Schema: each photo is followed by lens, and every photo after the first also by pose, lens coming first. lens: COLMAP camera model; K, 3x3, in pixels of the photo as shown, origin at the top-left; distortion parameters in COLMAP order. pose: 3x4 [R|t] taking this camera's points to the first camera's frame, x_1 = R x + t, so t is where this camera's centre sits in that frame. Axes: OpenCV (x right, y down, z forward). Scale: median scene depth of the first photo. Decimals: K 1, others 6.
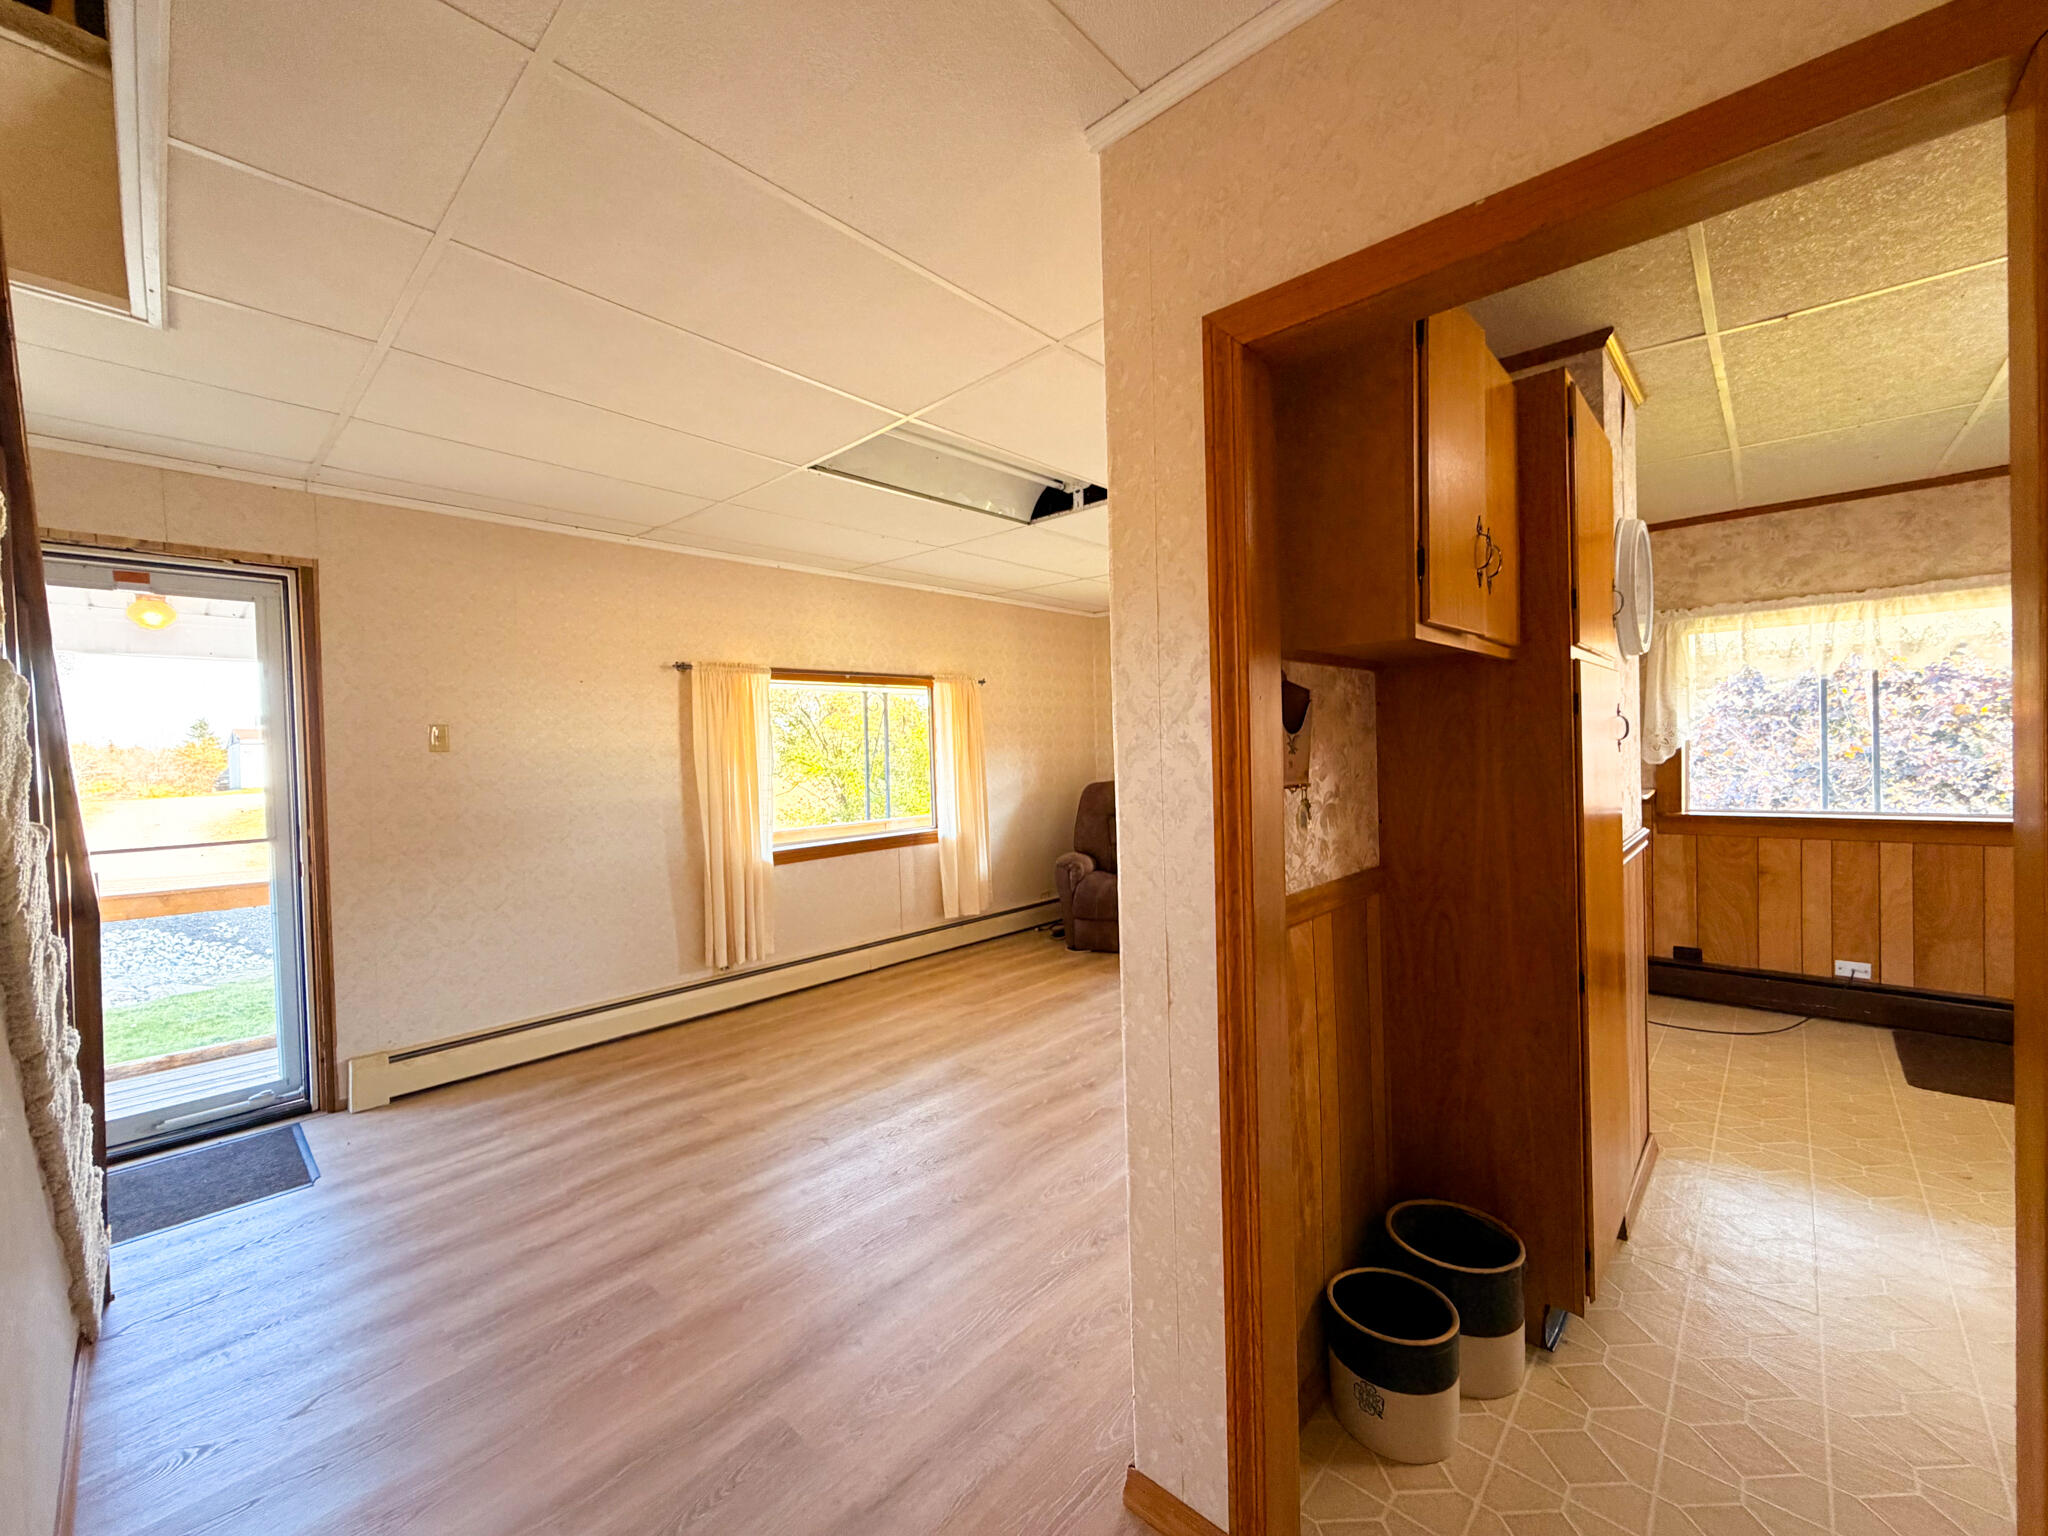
lens RADIAL K [[822.4, 0, 1024.0], [0, 822.4, 768.0], [0, 0, 1]] dist [0.001702, 0.000054]
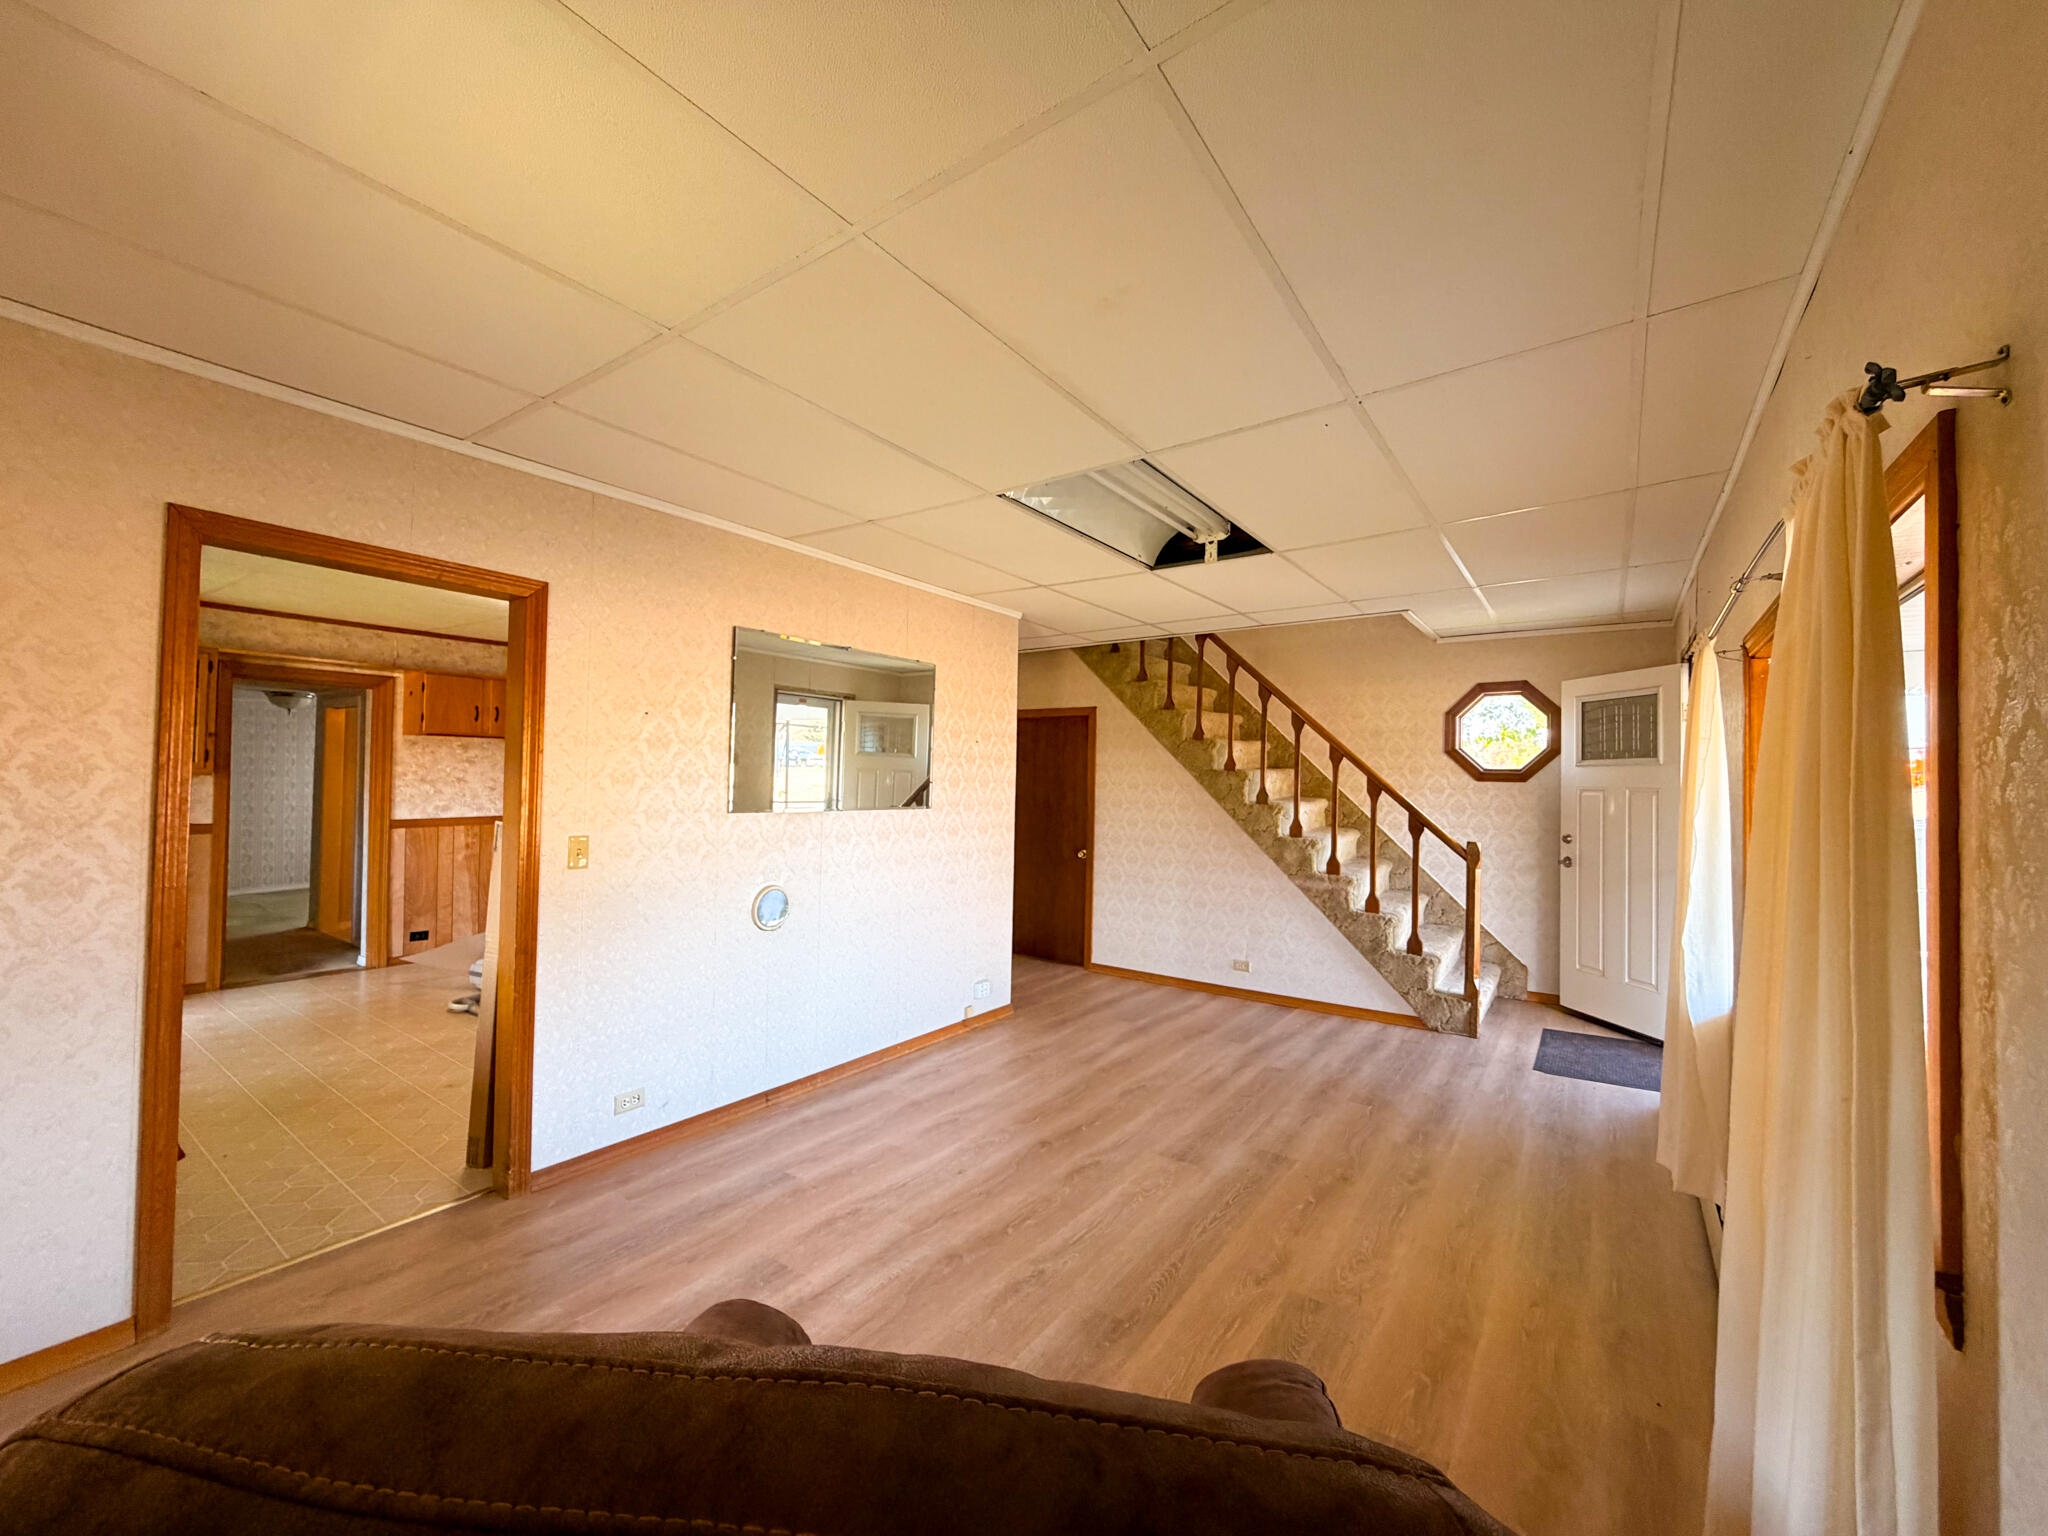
lens RADIAL K [[822.4, 0, 1024.0], [0, 822.4, 768.0], [0, 0, 1]] dist [0.001702, 0.000054]
pose [[-0.992583, -0.004309, -0.121491, 0.209697], [-0.004602, 0.999987, 0.002134, -0.047297], [0.121480, 0.002677, -0.992590, 1.848246]]
